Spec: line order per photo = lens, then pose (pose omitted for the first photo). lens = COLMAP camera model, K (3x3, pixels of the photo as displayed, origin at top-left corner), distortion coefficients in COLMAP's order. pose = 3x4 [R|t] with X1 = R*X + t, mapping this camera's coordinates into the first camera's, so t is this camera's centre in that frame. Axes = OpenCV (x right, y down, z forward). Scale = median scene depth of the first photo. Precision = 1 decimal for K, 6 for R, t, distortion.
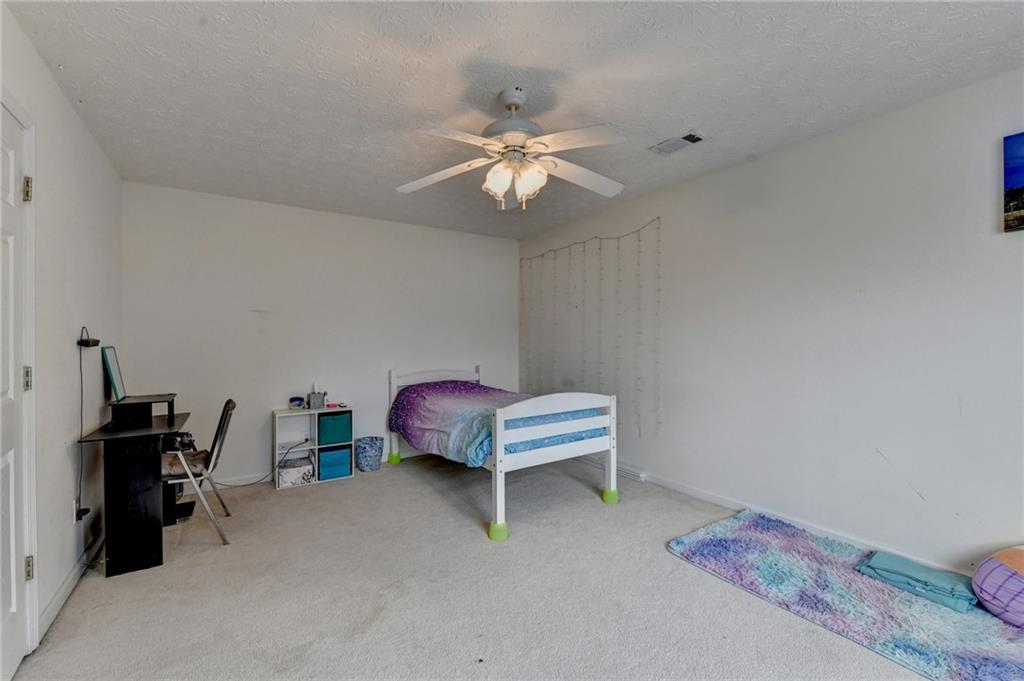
lens RADIAL K [[416.8, 0, 512.0], [0, 416.8, 340.5], [0, 0, 1]] dist [-0.000304, -0.000506]
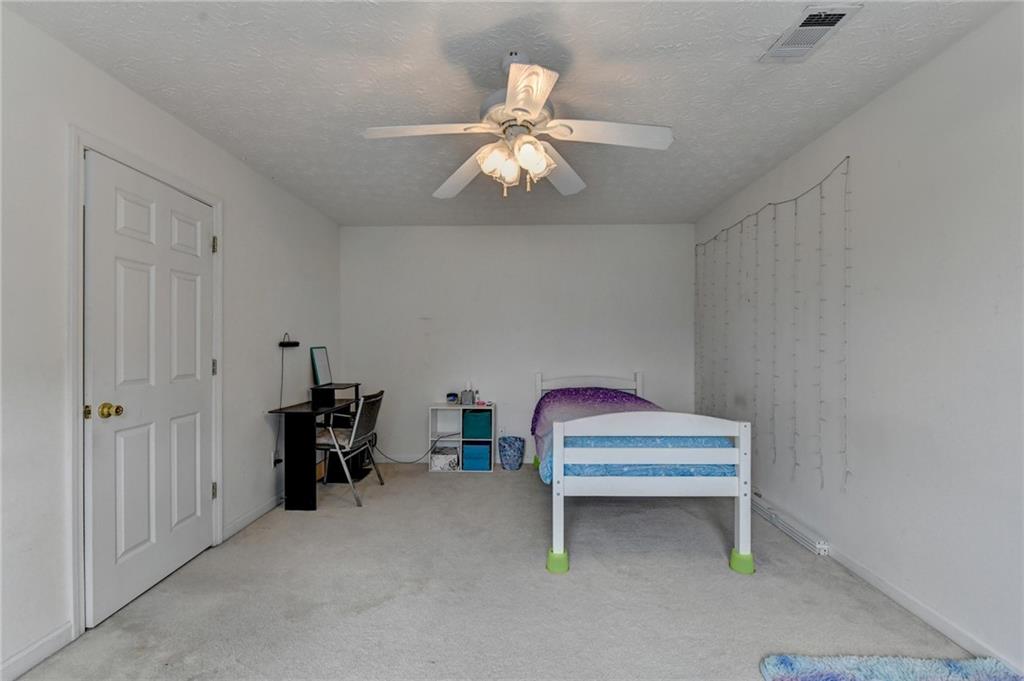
lens RADIAL K [[421.5, 0, 511.4], [0, 421.5, 343.3], [0, 0, 1]] dist [-0.001927, -0.000117]
pose [[0.822589, 0.004467, -0.568619, 0.322565], [-0.005041, 0.999987, 0.000563, -0.001689], [0.568614, 0.002403, 0.822601, 0.176642]]
